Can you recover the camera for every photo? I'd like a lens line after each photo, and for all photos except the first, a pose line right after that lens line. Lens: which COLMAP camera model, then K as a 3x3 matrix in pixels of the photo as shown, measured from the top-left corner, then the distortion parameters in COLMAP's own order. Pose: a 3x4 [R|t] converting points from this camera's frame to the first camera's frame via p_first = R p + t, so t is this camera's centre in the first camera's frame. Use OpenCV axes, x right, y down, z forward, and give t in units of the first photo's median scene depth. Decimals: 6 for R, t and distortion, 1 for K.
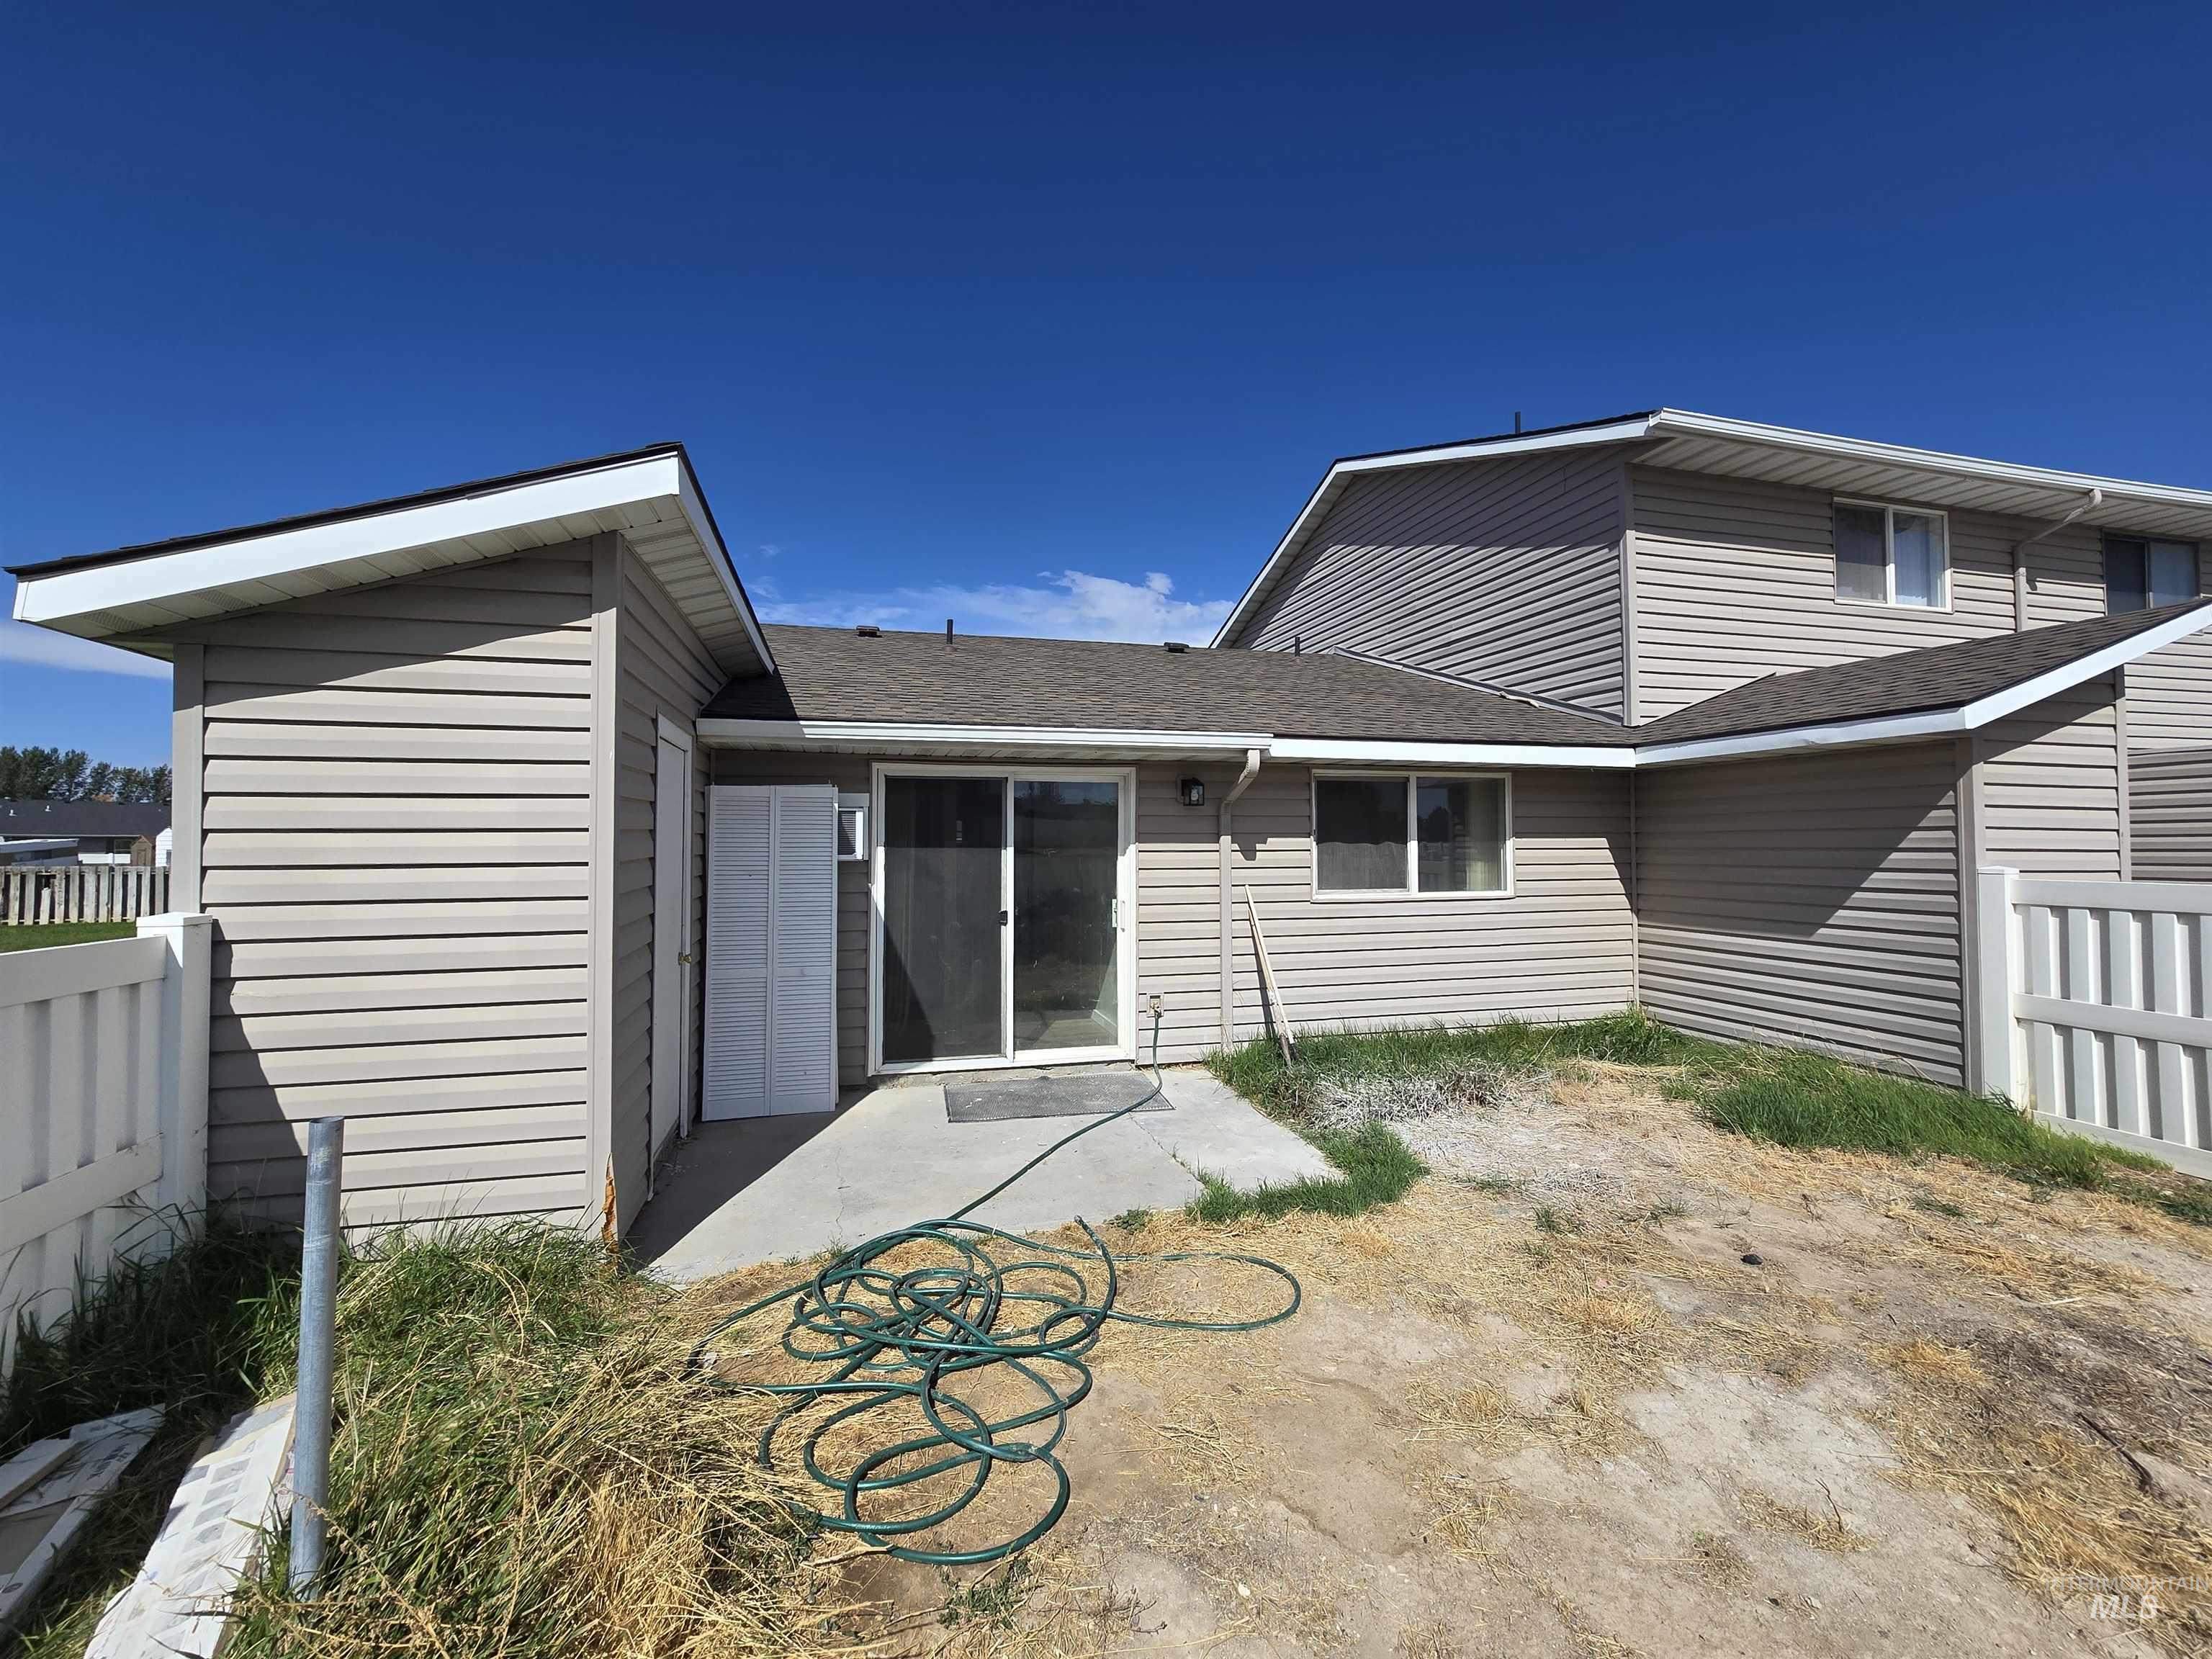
lens RADIAL K [[907.6, 0, 1101.7], [0, 907.6, 821.6], [0, 0, 1]] dist [-0.001698, 0.000554]
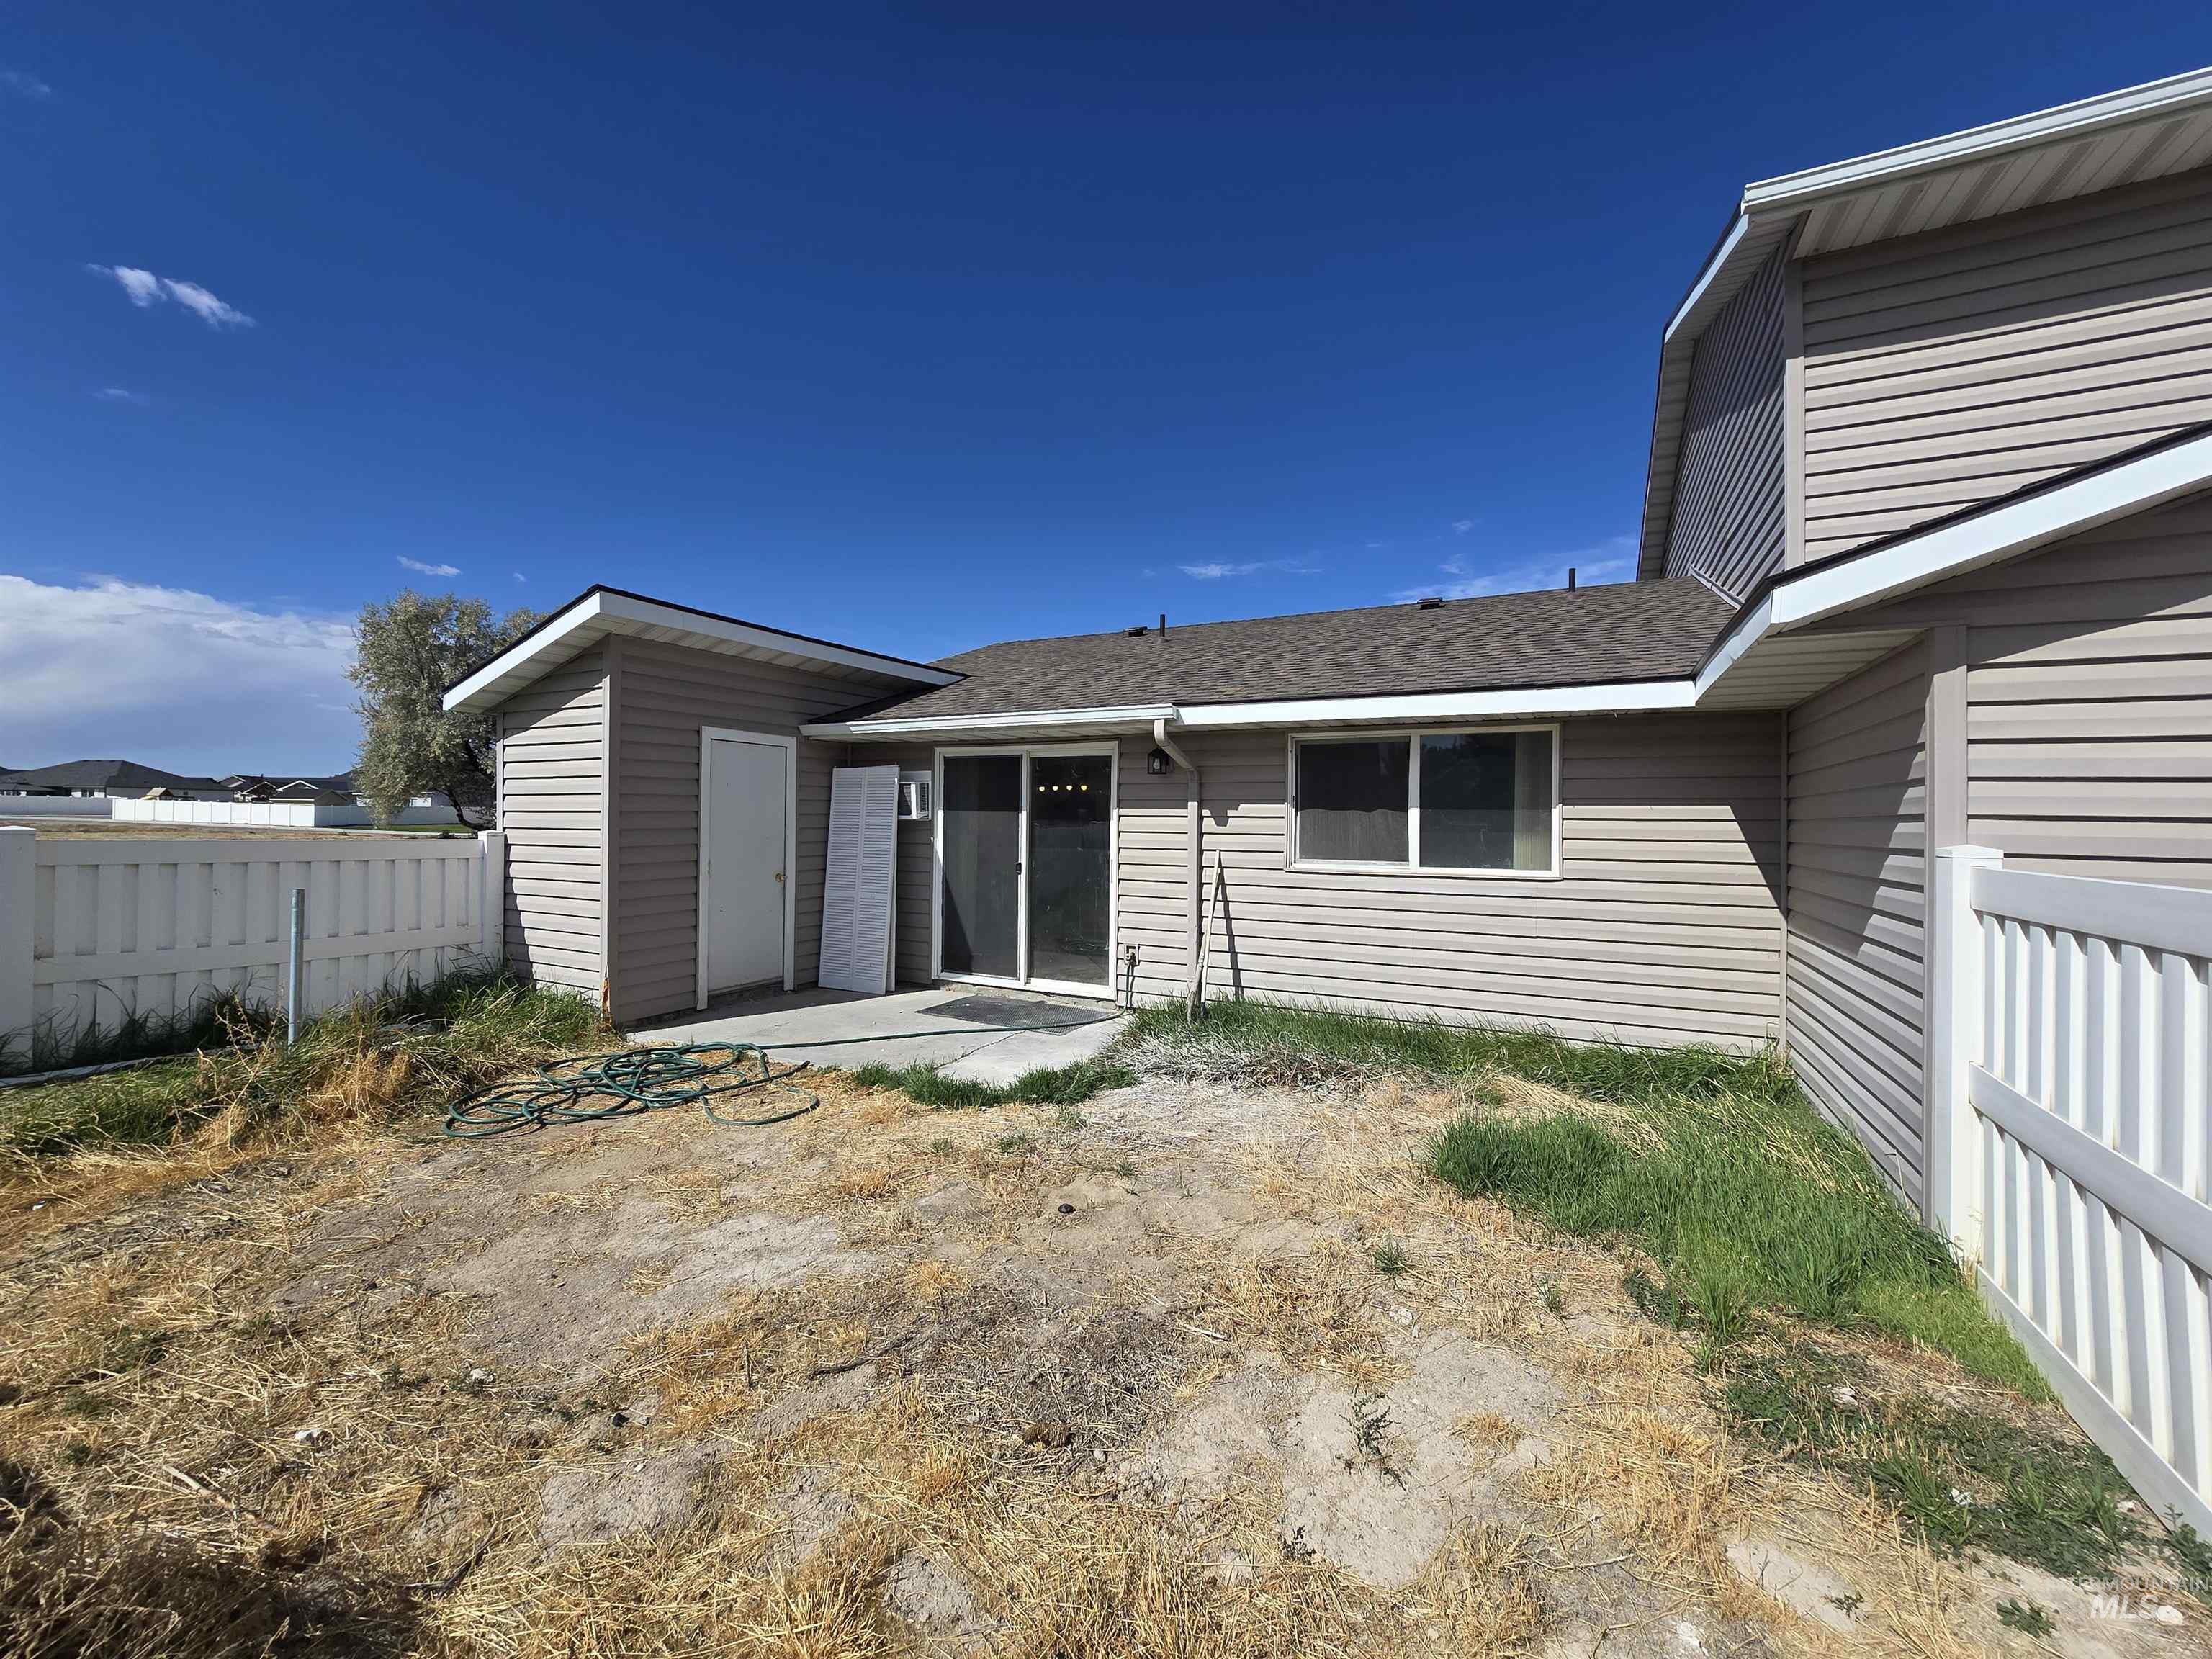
lens RADIAL K [[907.6, 0, 1102.6], [0, 907.6, 820.9], [0, 0, 1]] dist [-0.001698, 0.000554]
pose [[0.739520, 0.010869, -0.673047, 0.783878], [0.003382, 0.999797, 0.019862, 0.016607], [0.673127, -0.016965, 0.739333, 0.157625]]
